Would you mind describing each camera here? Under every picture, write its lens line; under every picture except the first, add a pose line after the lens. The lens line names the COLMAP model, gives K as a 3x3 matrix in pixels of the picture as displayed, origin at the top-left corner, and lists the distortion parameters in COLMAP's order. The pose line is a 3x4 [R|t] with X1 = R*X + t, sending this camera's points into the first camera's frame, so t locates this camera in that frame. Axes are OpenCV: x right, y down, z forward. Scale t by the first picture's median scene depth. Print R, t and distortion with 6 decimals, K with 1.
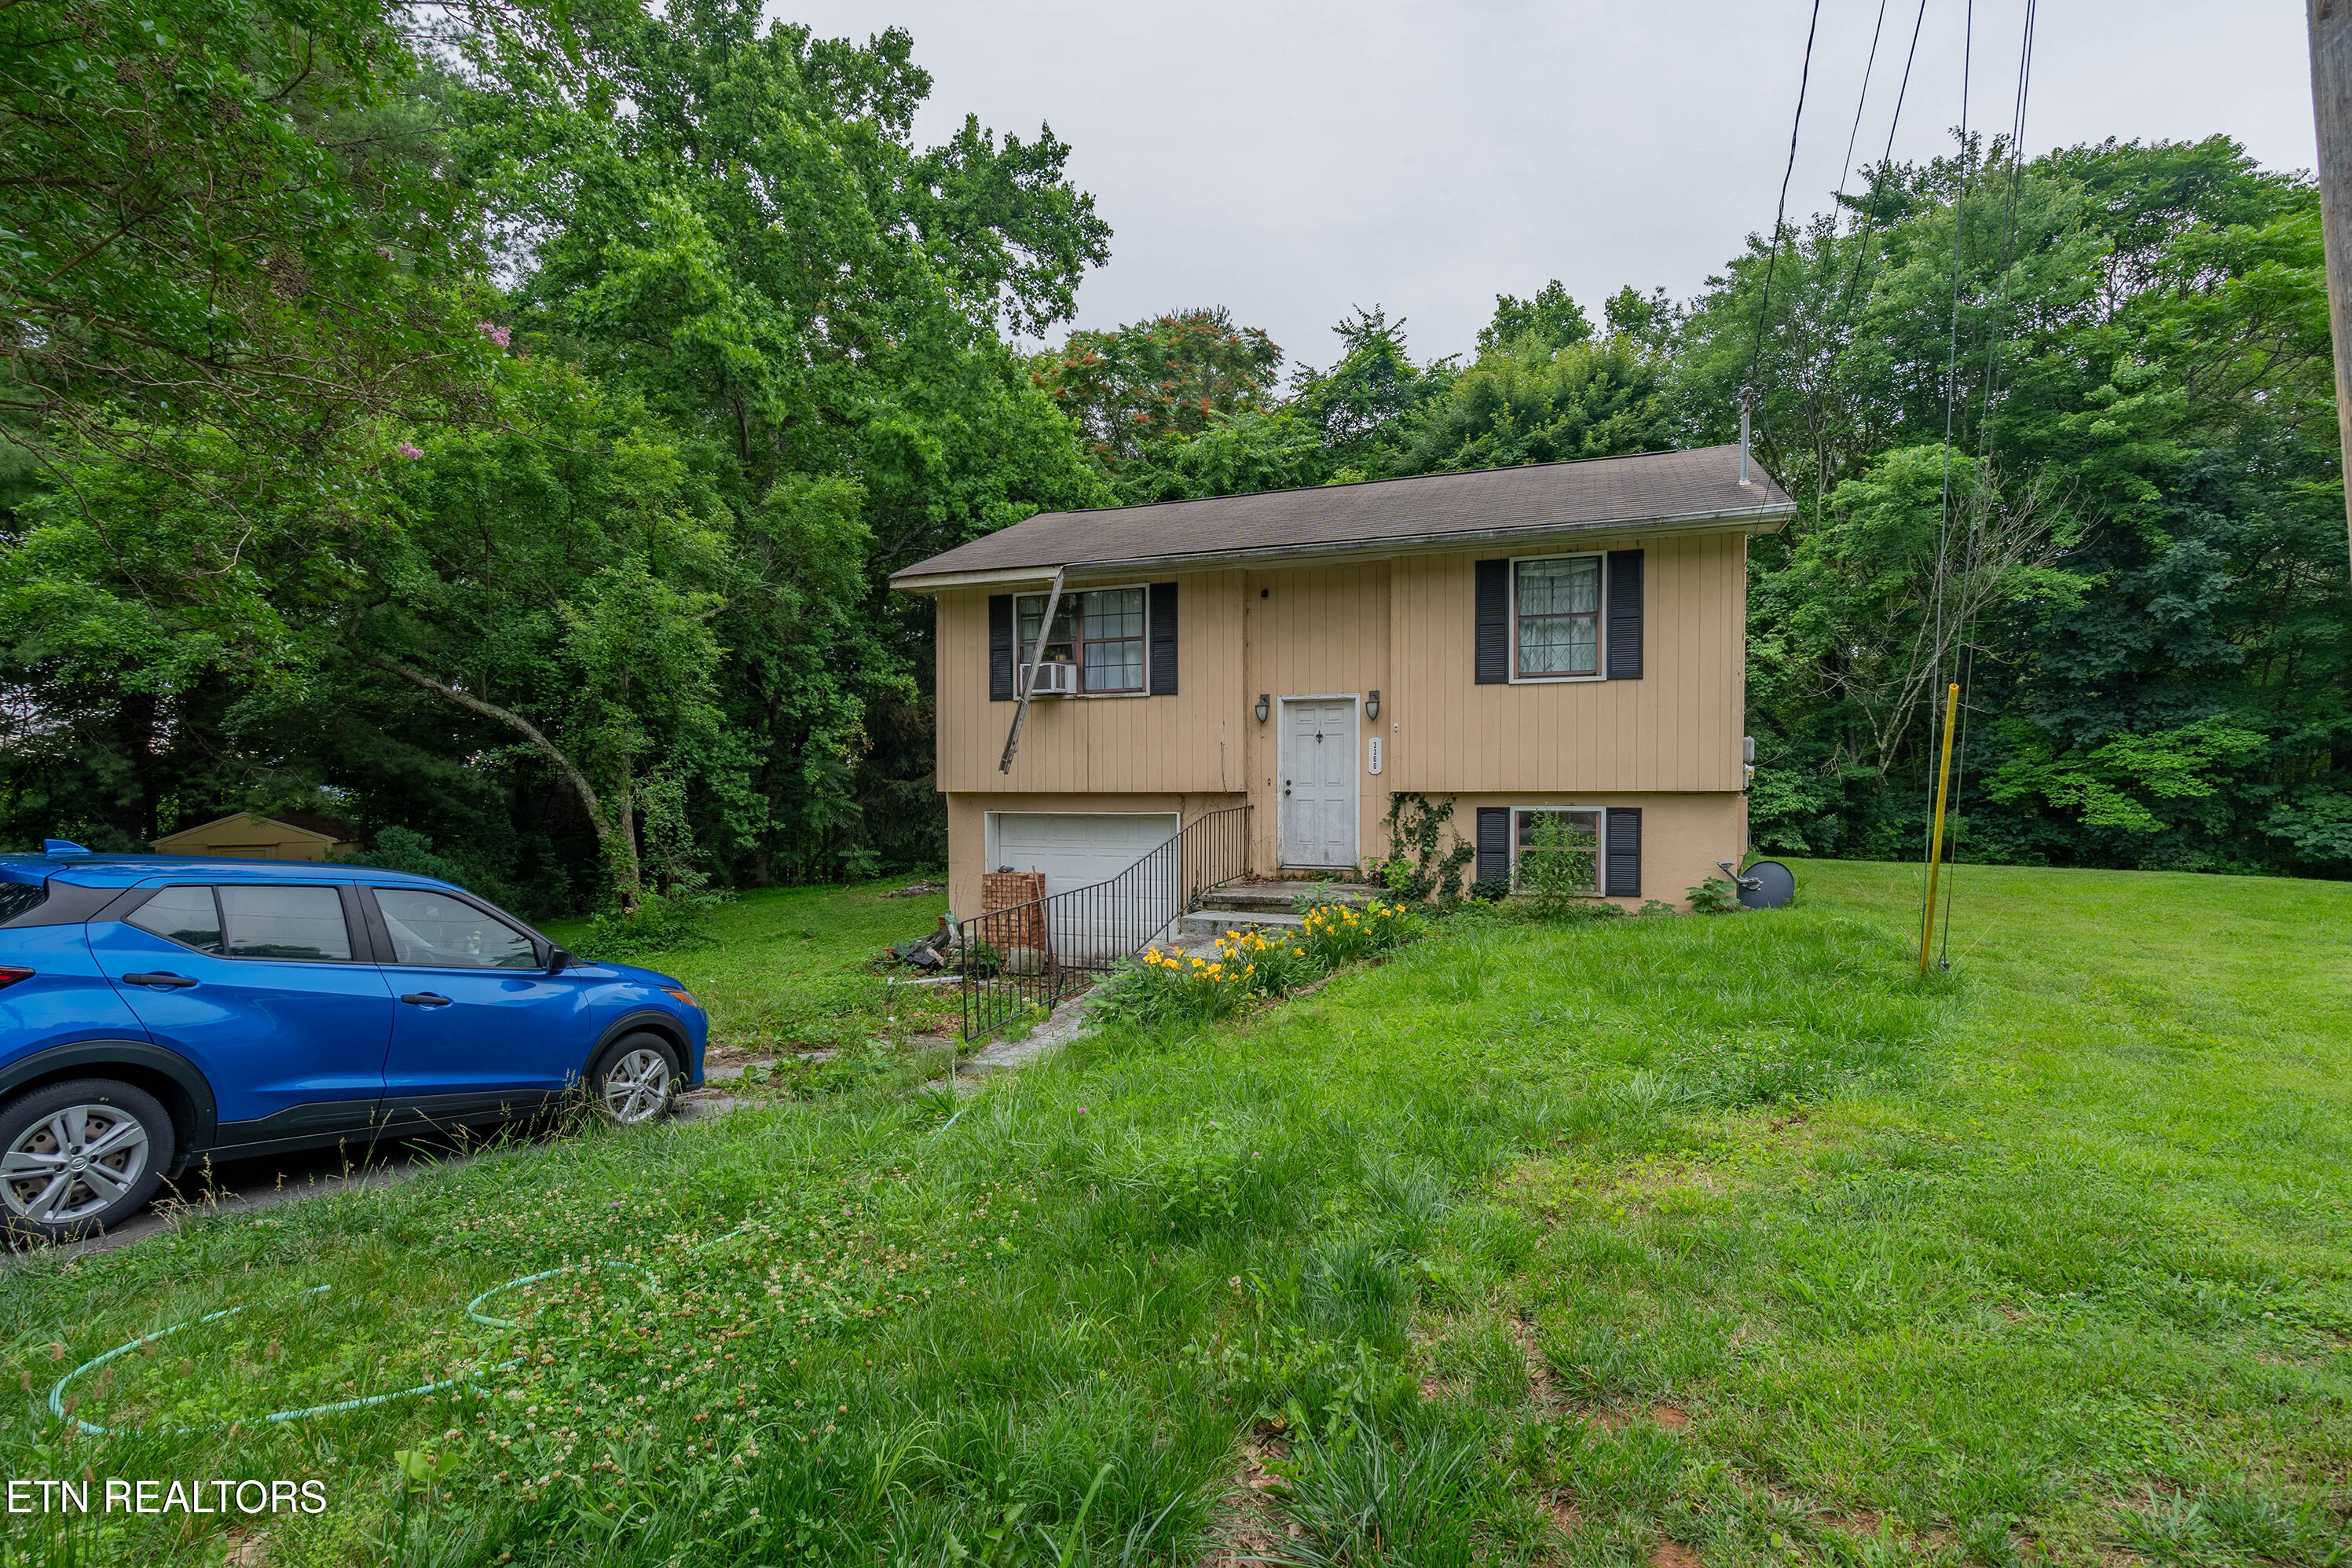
lens RADIAL K [[1100.6, 0, 1183.3], [0, 1100.6, 800.7], [0, 0, 1]] dist [0.000767, 0.000416]
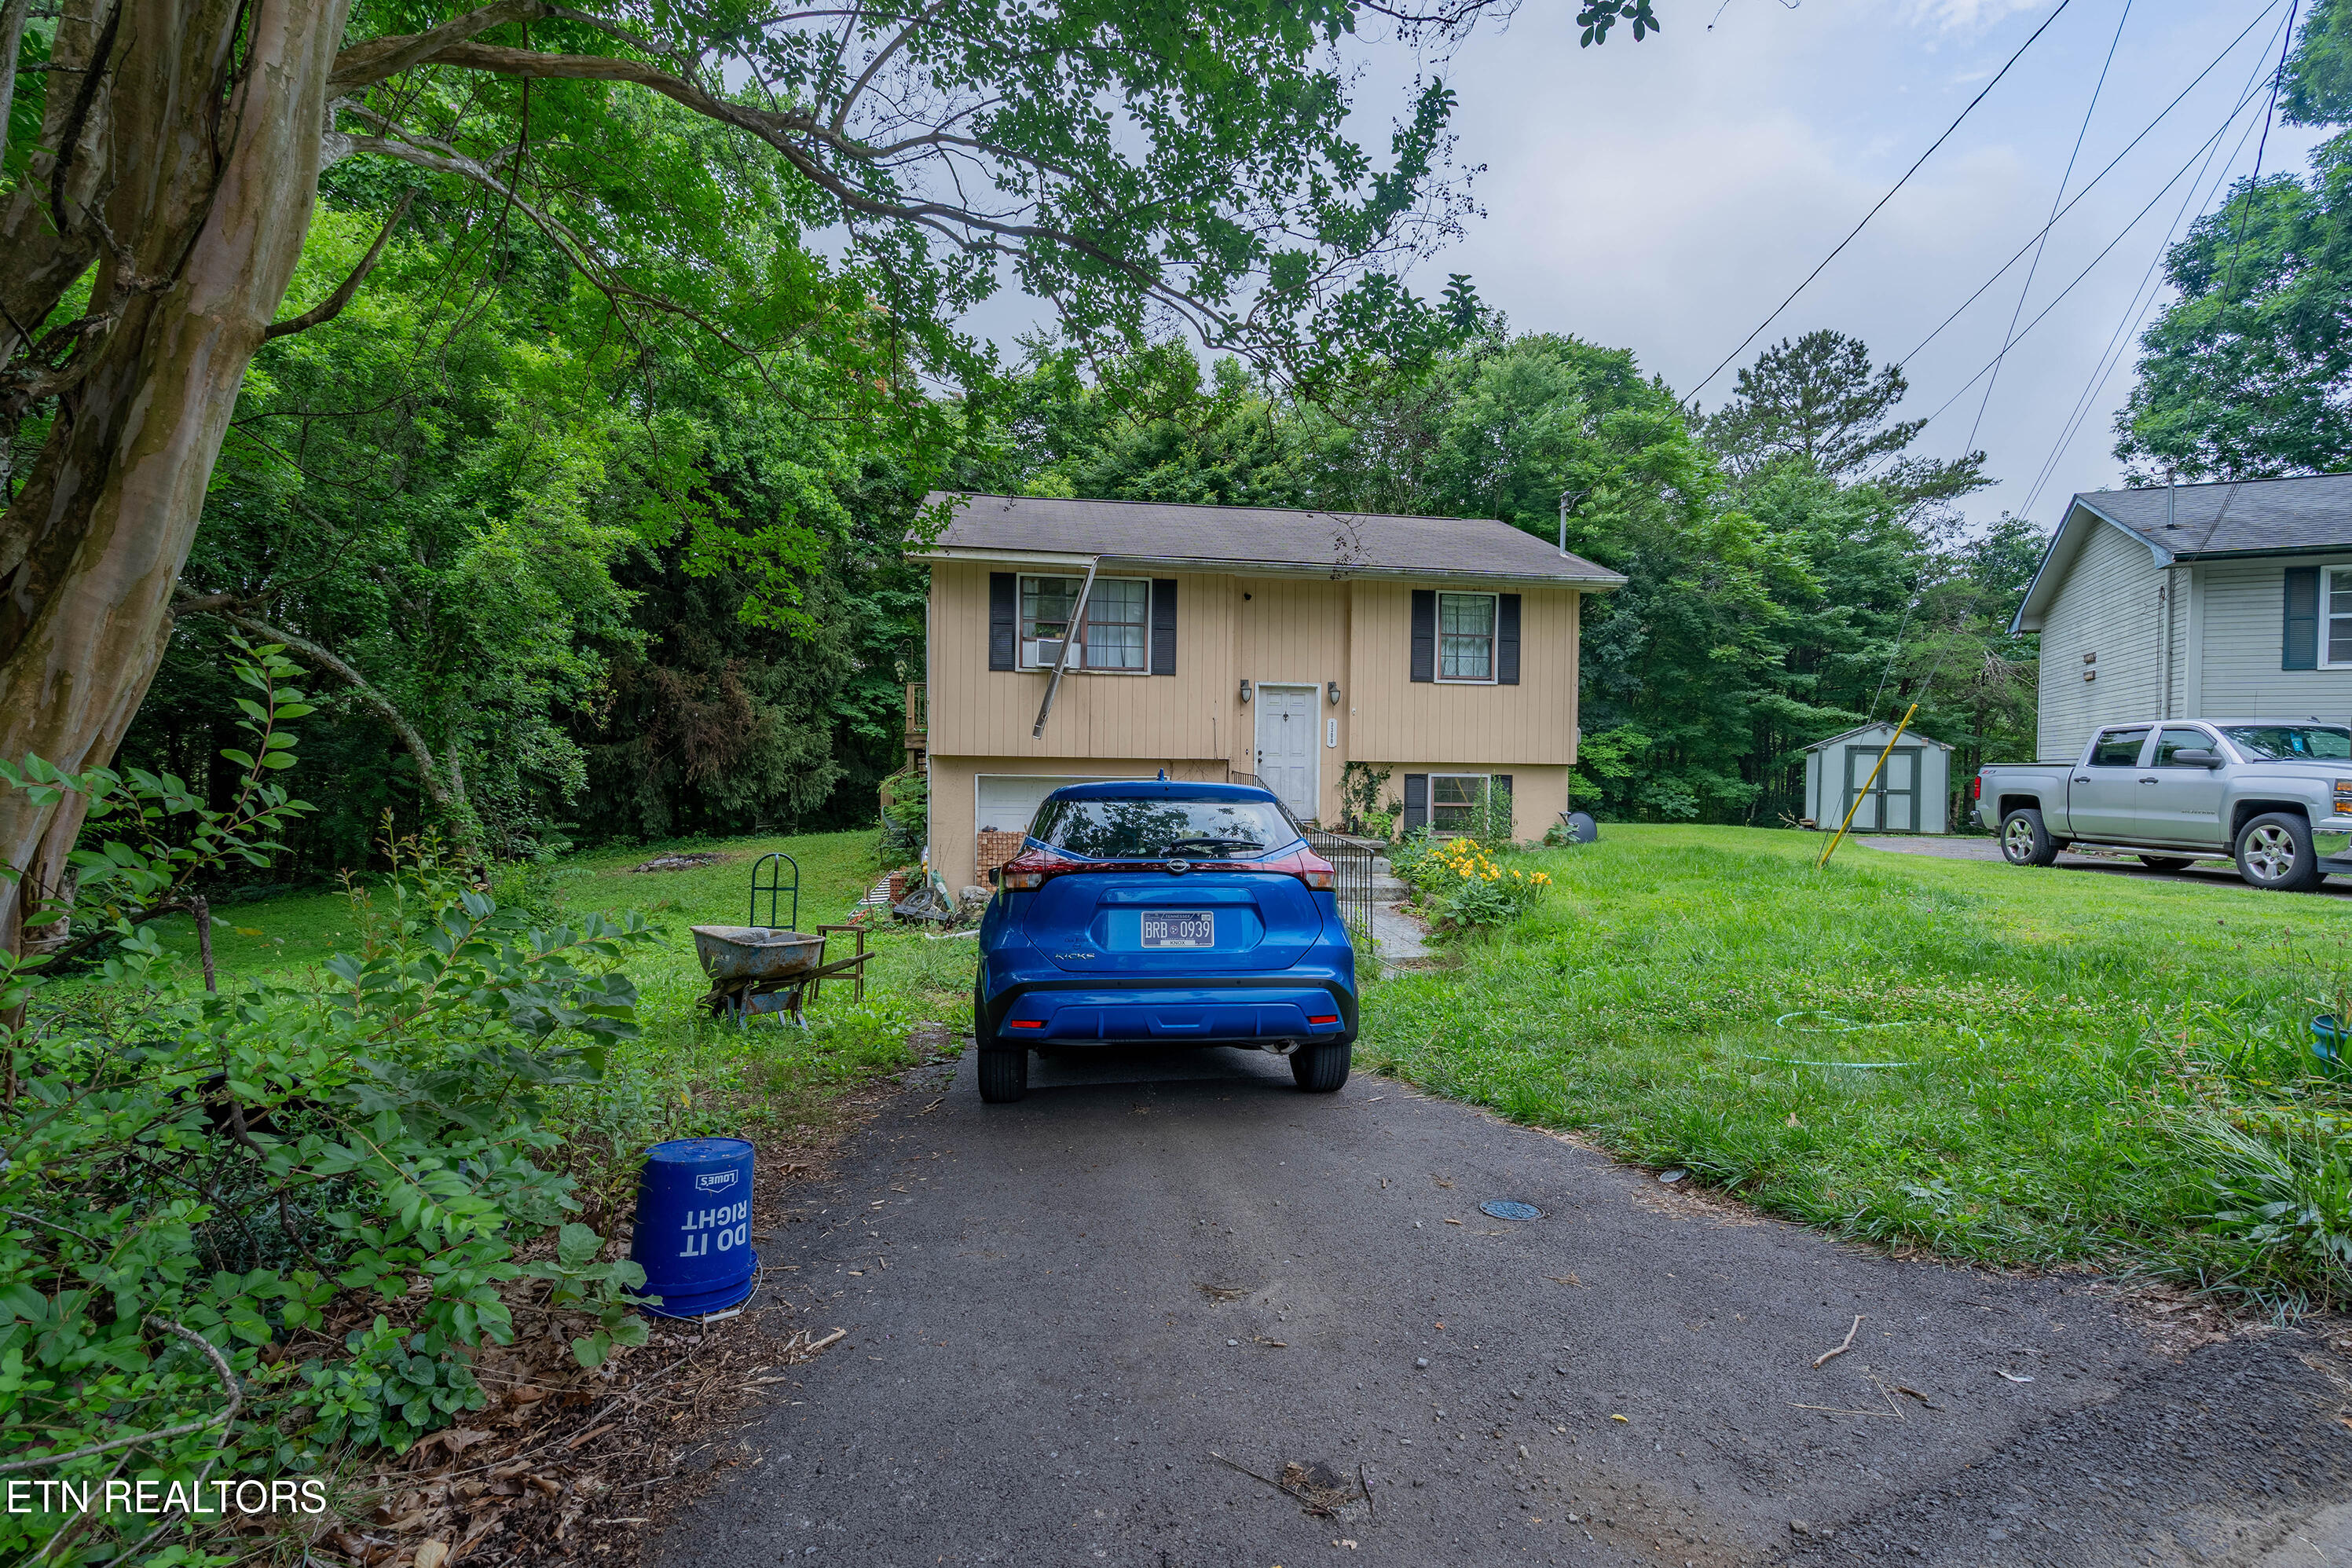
lens RADIAL K [[1068.1, 0, 1188.0], [0, 1068.1, 777.1], [0, 0, 1]] dist [-0.001442, -0.000192]
pose [[0.869166, 0.010607, 0.494406, -0.553098], [-0.008750, 0.999943, -0.006070, 0.018430], [-0.494443, 0.000950, 0.869210, 0.004934]]
